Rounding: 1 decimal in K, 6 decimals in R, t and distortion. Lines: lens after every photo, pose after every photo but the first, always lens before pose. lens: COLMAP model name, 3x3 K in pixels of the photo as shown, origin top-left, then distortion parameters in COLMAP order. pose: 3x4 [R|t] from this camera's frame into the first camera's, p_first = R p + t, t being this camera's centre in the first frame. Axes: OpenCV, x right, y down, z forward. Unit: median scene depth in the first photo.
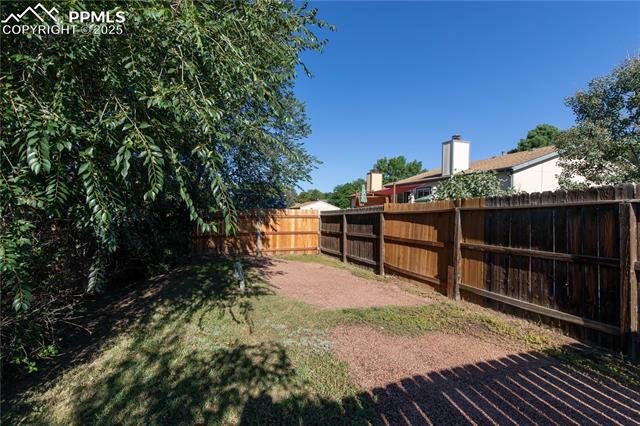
lens RADIAL K [[289.7, 0, 320.0], [0, 289.7, 213.0], [0, 0, 1]] dist [0.000282, 0.000036]
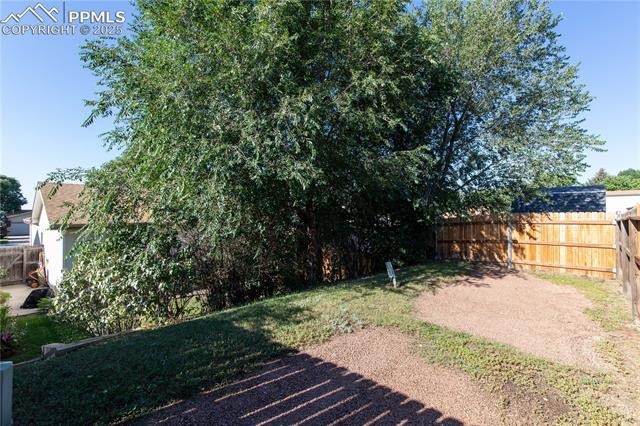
lens RADIAL K [[303.5, 0, 320.0], [0, 303.5, 213.0], [0, 0, 1]] dist [-0.000426, -0.000024]
pose [[0.457500, -0.004814, -0.889196, 0.332627], [0.001988, 0.999988, -0.004392, -0.009976], [0.889207, 0.000242, 0.457505, 0.091672]]
